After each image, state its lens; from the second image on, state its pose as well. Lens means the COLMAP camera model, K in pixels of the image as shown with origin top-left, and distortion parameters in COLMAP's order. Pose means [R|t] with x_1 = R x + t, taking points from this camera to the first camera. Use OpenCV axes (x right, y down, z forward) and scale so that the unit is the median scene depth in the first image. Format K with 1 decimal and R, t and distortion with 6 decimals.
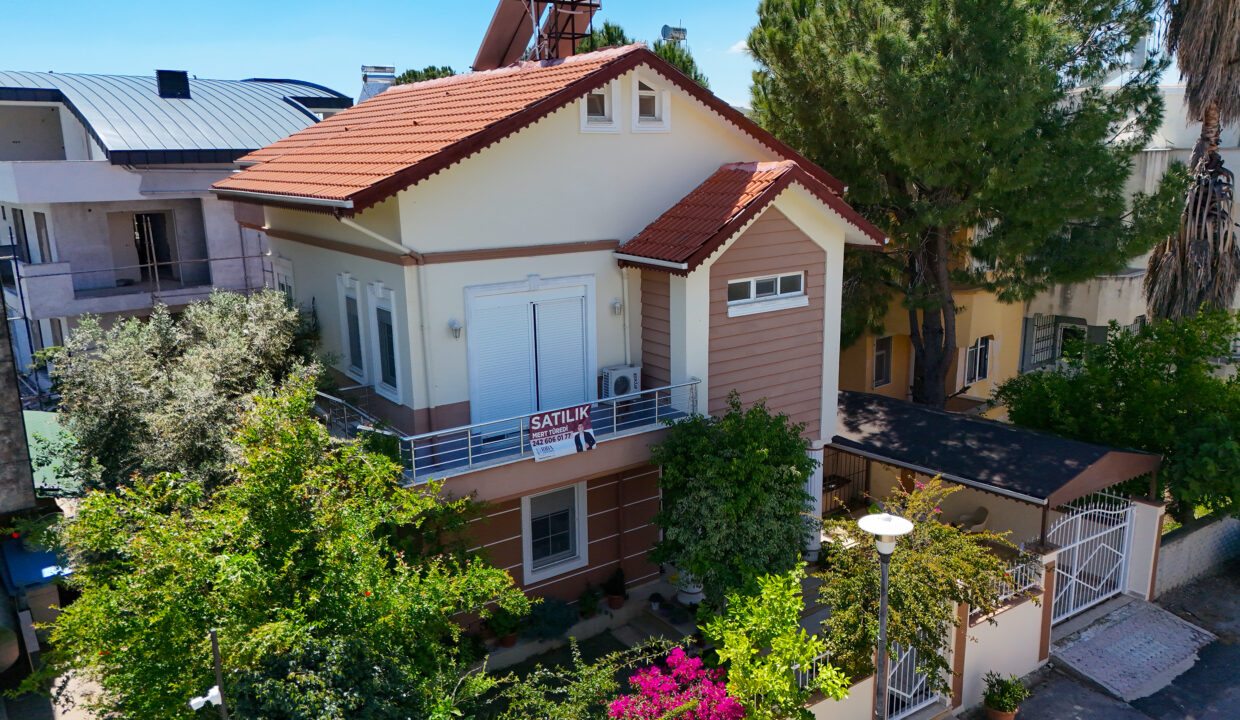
lens RADIAL K [[922.1, 0, 620.0], [0, 922.1, 360.0], [0, 0, 1]] dist [0.052297, -0.005173]
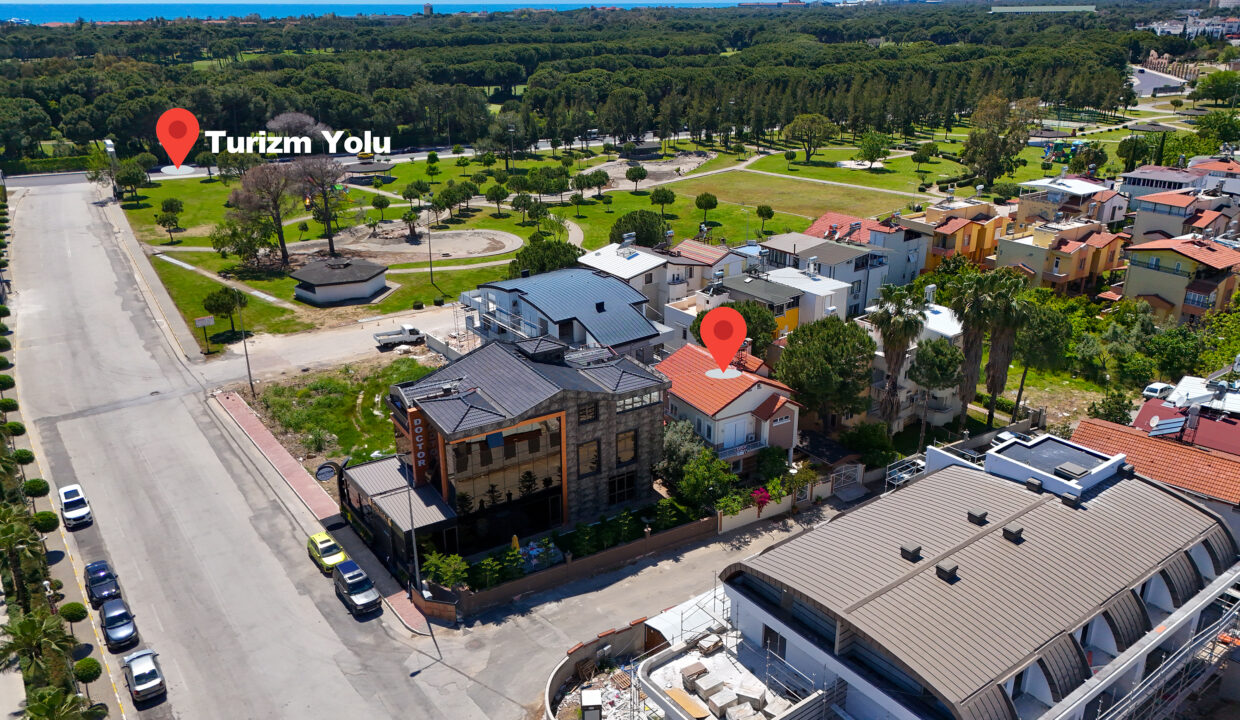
lens RADIAL K [[922.1, 0, 620.0], [0, 922.1, 360.0], [0, 0, 1]] dist [0.052297, -0.005173]
pose [[0.997017, 0.040909, -0.065456, -0.420335], [-0.030575, 0.987948, 0.151737, -1.196399], [0.070874, -0.149283, 0.986251, -4.179887]]
